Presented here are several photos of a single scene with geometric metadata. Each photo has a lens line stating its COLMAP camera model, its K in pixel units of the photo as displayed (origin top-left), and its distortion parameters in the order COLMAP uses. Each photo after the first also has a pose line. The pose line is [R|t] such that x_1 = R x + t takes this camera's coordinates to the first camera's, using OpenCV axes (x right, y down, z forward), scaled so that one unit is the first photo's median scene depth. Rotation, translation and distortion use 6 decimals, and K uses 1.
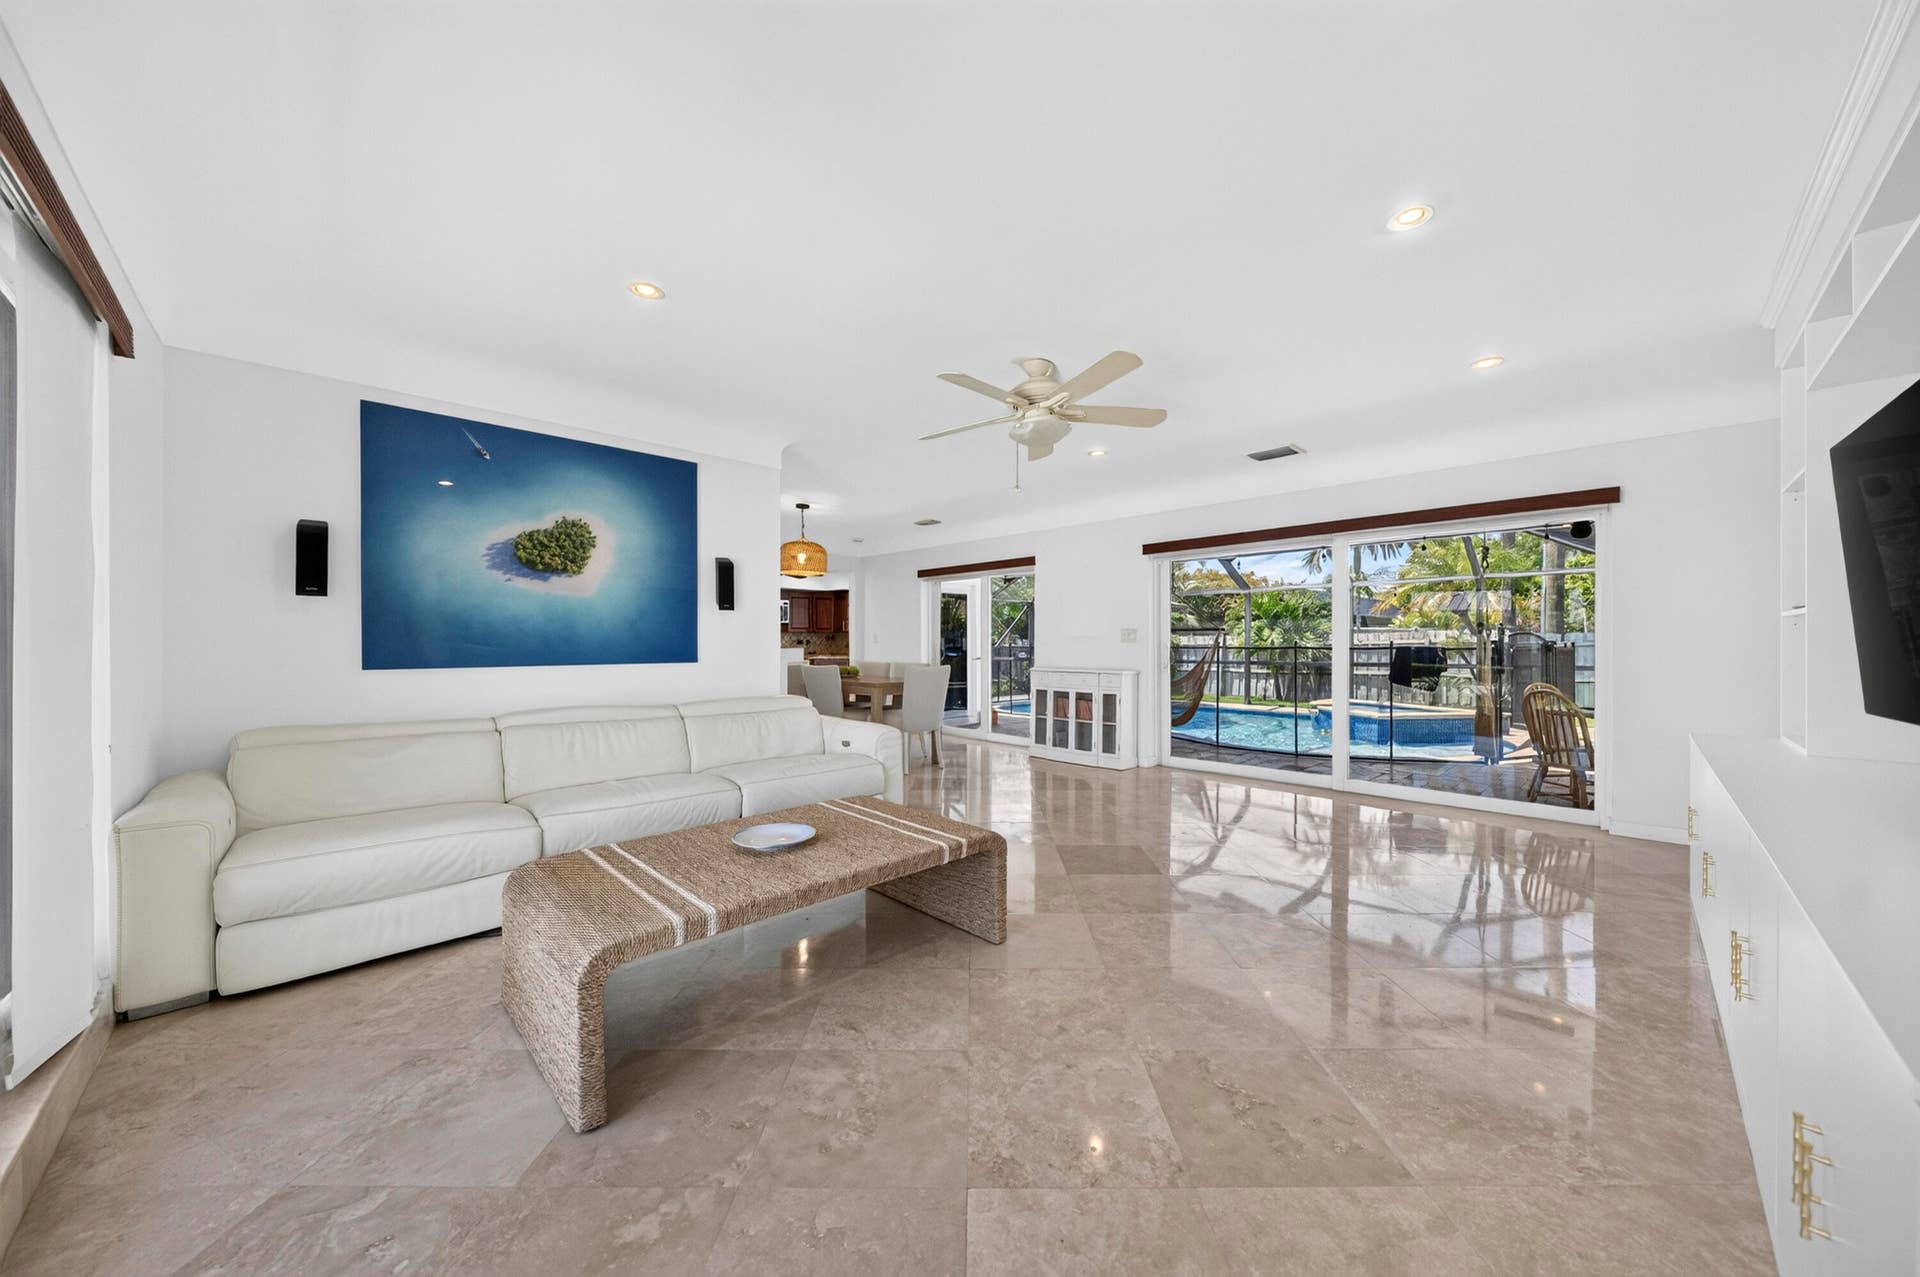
lens RADIAL K [[658.0, 0, 970.4], [0, 658.0, 650.8], [0, 0, 1]] dist [-0.001853, -0.000480]
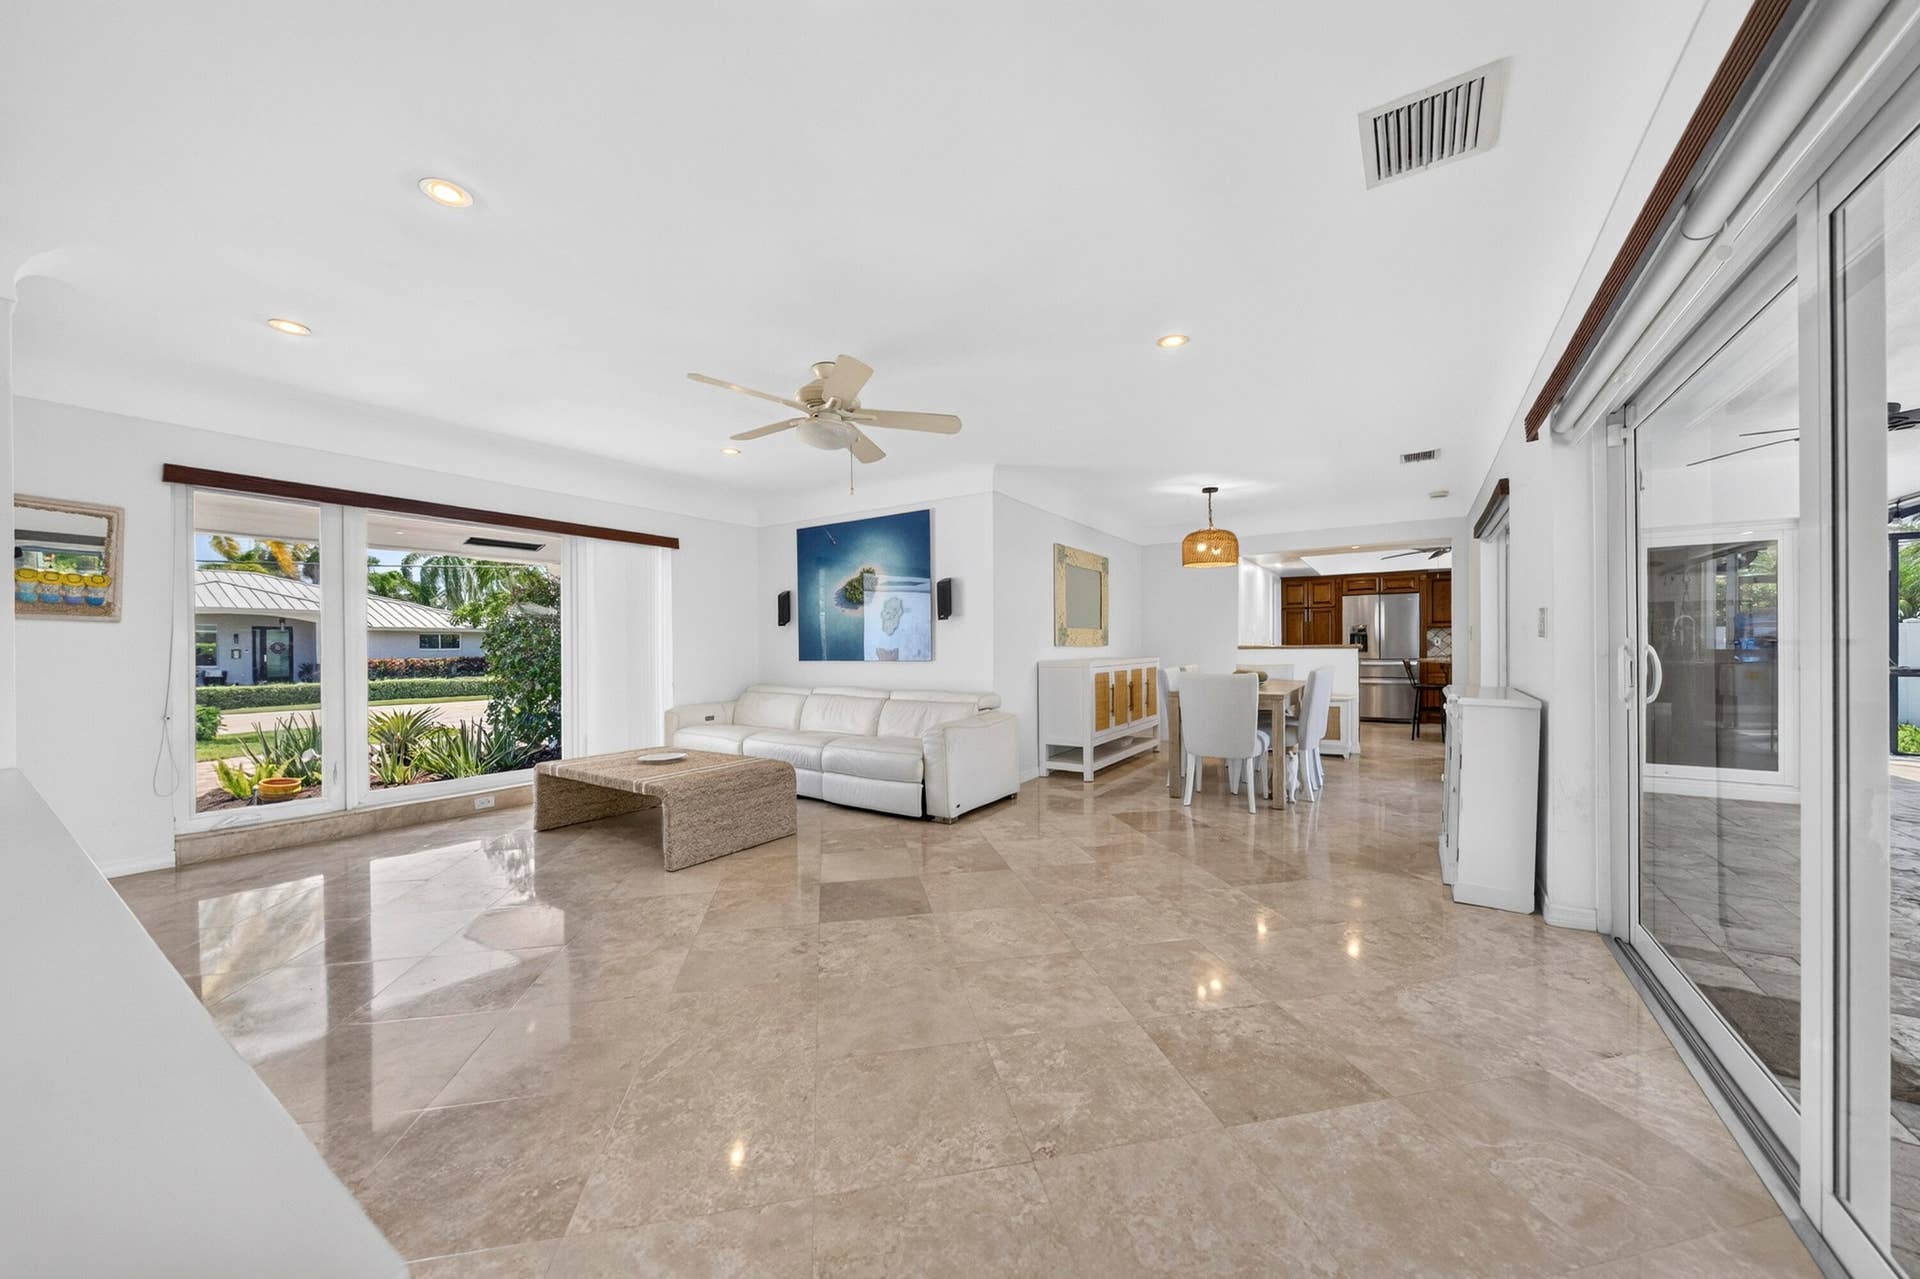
lens RADIAL K [[686.9, 0, 967.9], [0, 686.9, 644.6], [0, 0, 1]] dist [-0.002395, -0.000340]
pose [[0.212062, -0.003152, -0.977251, 1.096111], [-0.002578, 0.999990, -0.003785, -0.012740], [0.977253, 0.003322, 0.212052, 0.916511]]
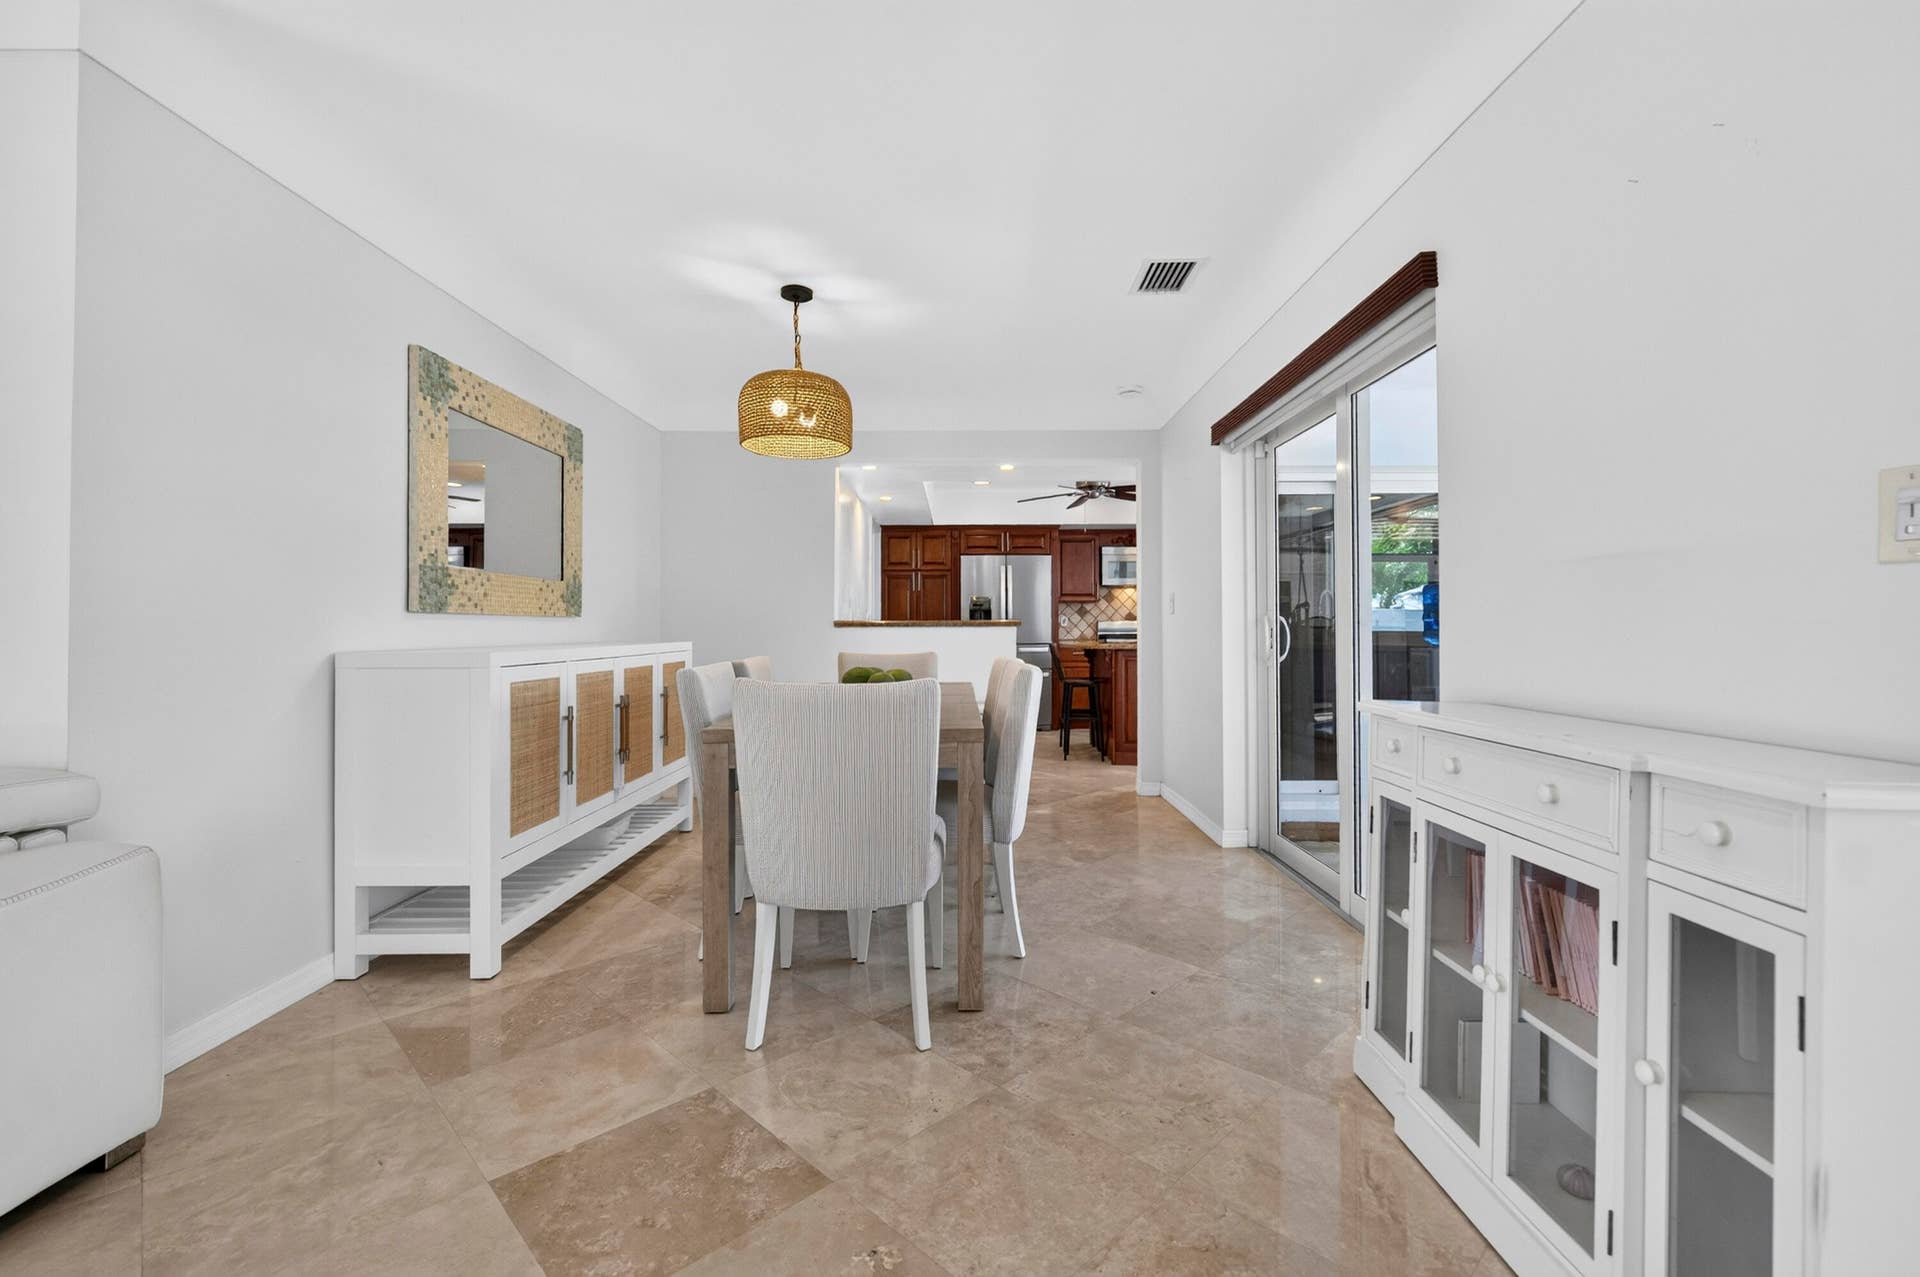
lens RADIAL K [[815.7, 0, 977.4], [0, 815.7, 630.1], [0, 0, 1]] dist [-0.001942, -0.000644]
pose [[0.719482, 0.000559, -0.694511, 0.377521], [-0.004108, 0.999986, -0.003451, 0.002290], [0.694499, 0.005336, 0.719474, 1.321547]]
